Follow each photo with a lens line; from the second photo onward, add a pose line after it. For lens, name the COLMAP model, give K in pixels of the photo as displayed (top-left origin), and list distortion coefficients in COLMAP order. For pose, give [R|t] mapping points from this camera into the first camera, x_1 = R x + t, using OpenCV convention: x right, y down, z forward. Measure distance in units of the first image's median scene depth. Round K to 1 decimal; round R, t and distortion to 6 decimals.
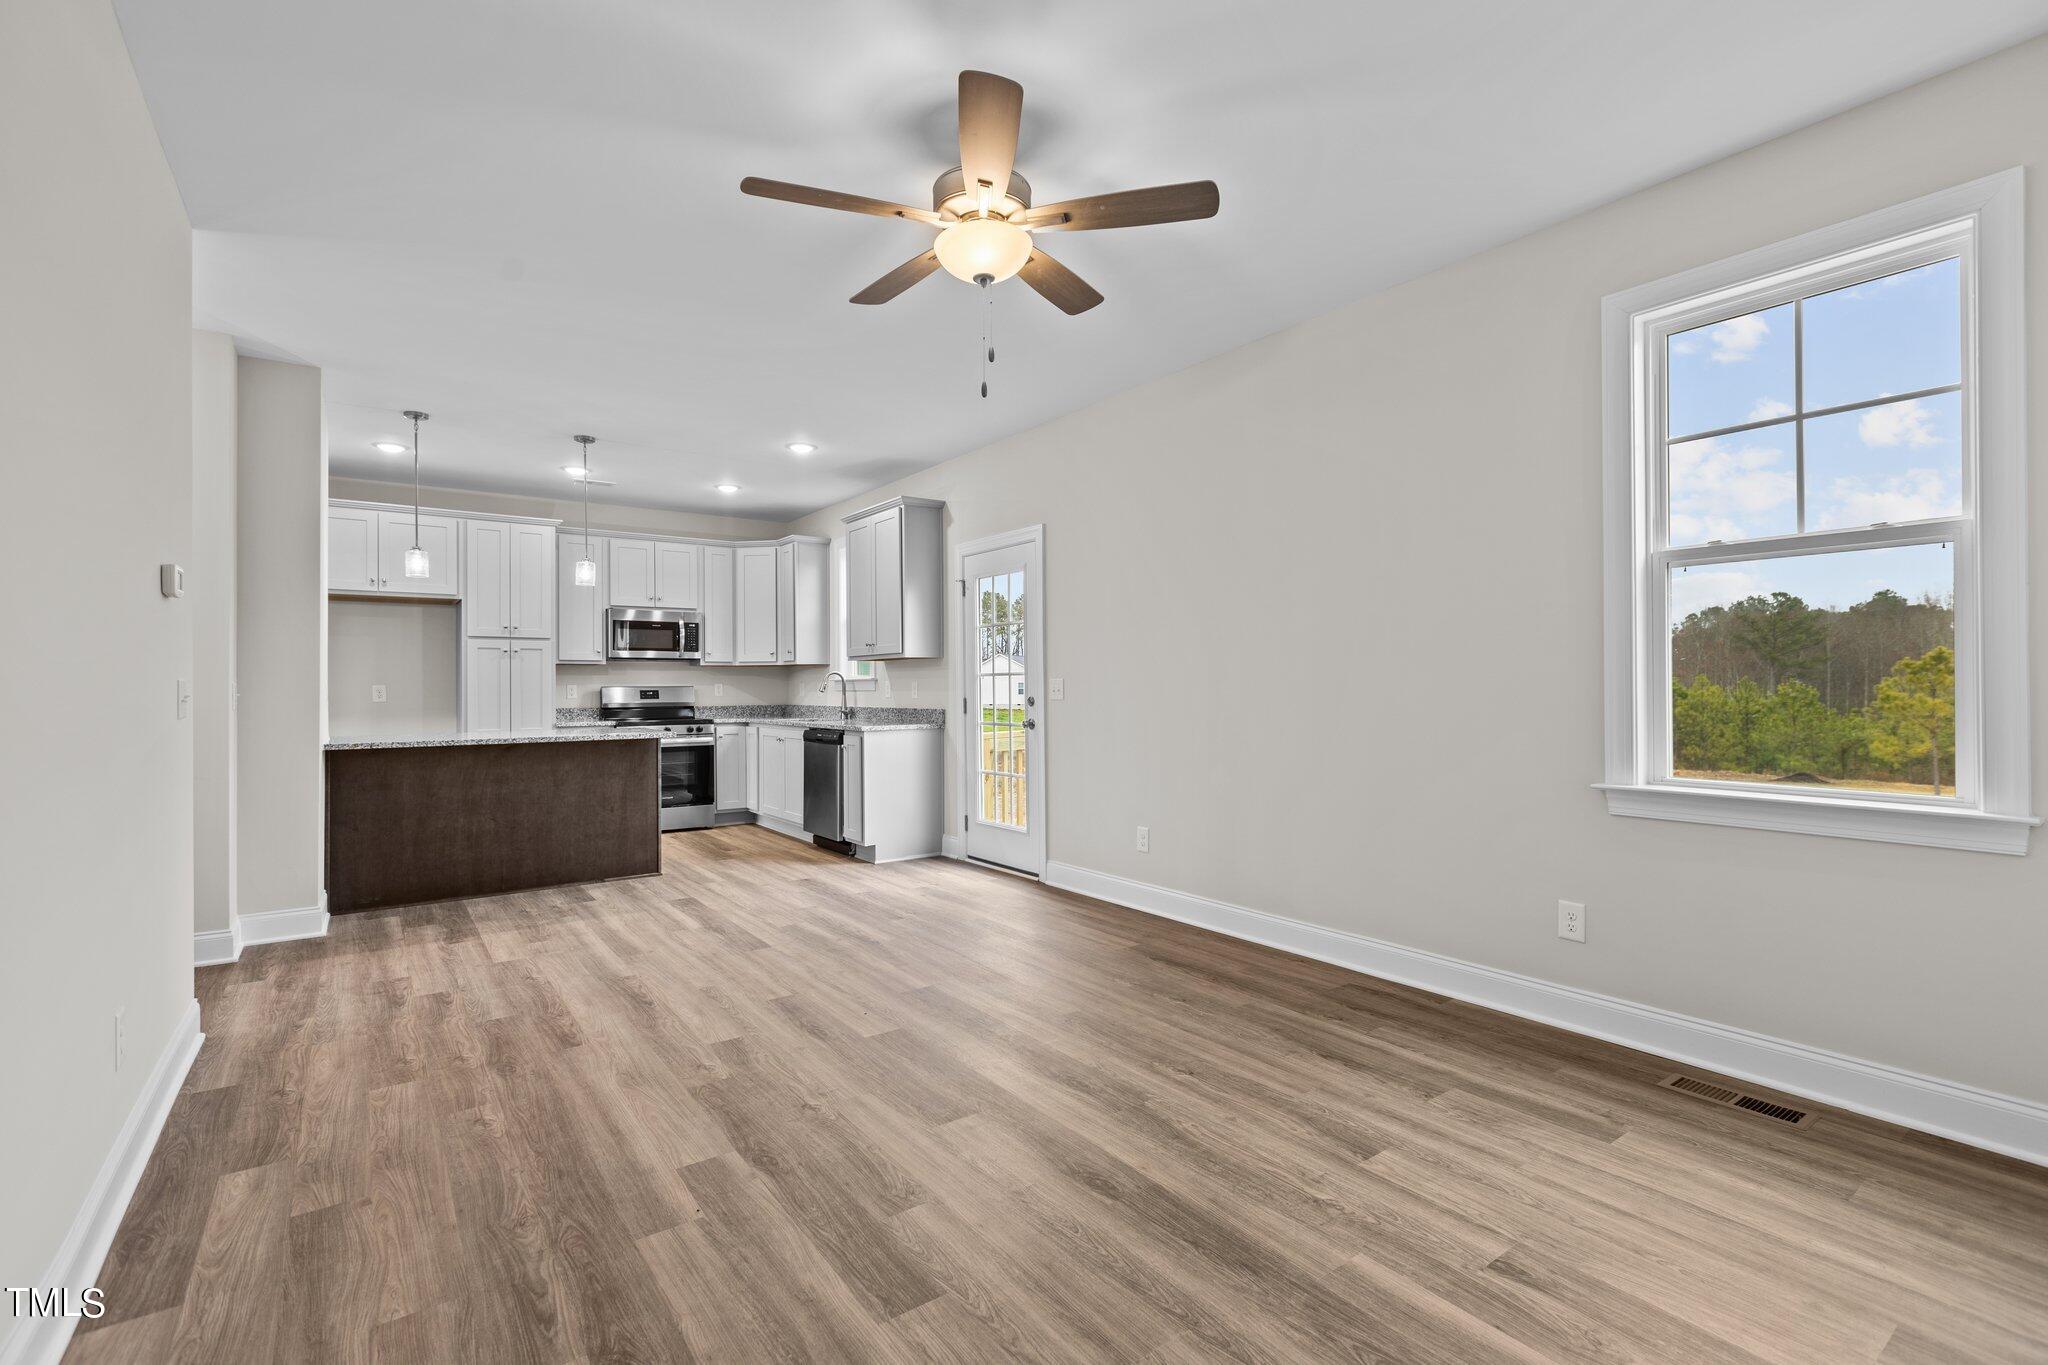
lens RADIAL K [[905.0, 0, 1024.0], [0, 905.0, 682.5], [0, 0, 1]] dist [-0.000832, -0.000230]
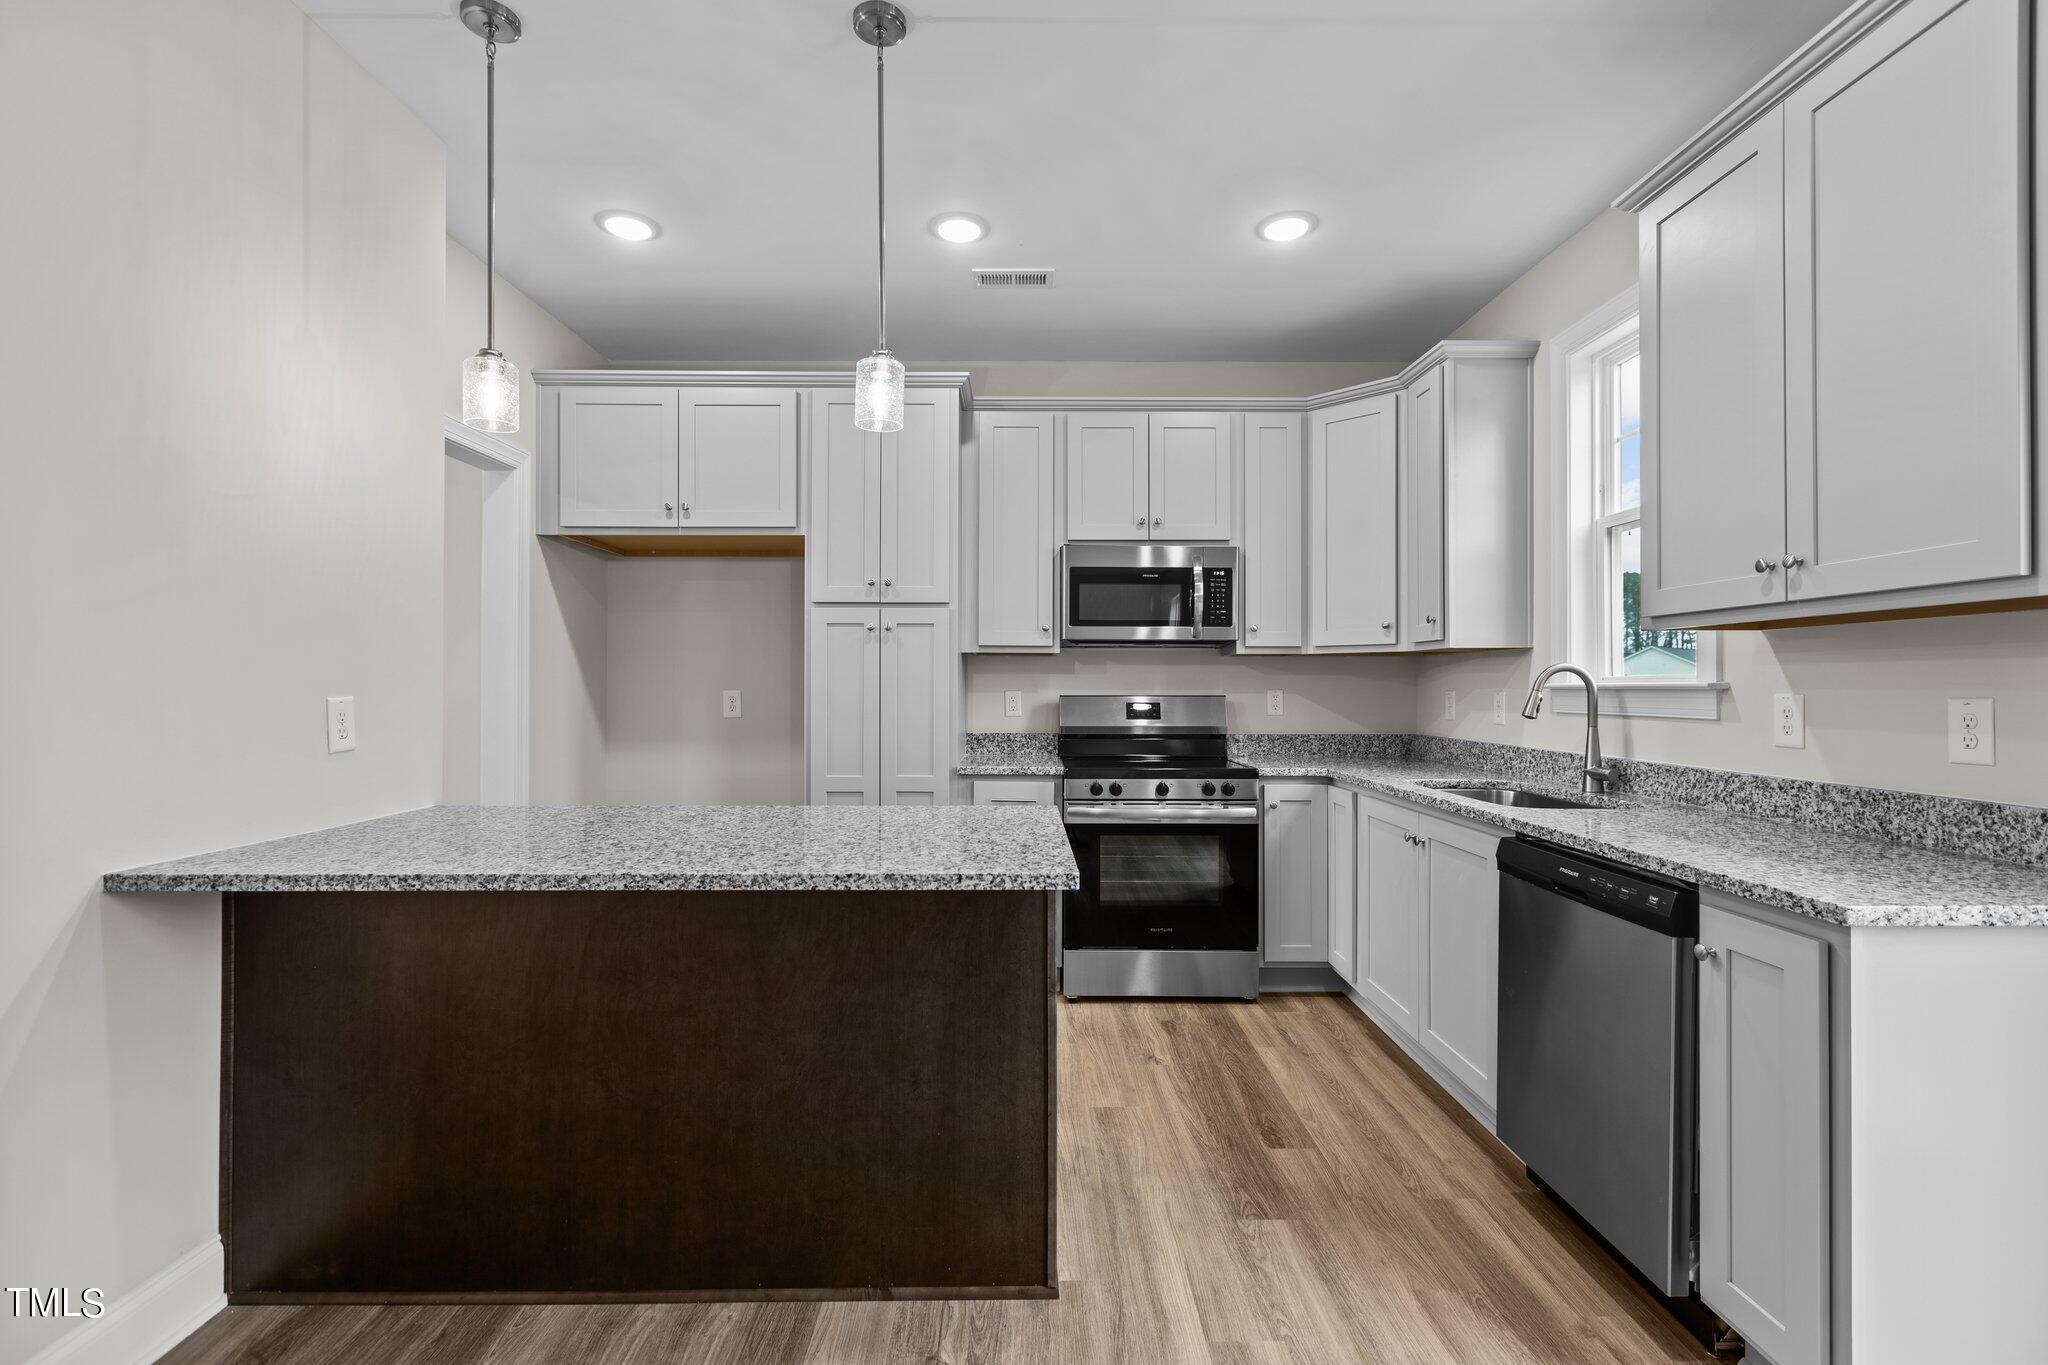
lens RADIAL K [[905.0, 0, 1024.0], [0, 905.0, 682.5], [0, 0, 1]] dist [-0.000832, -0.000230]
pose [[0.810303, 0.005649, -0.585984, -0.167551], [-0.004386, 0.999984, 0.003575, -0.004874], [0.585995, -0.000326, 0.810315, 0.550975]]
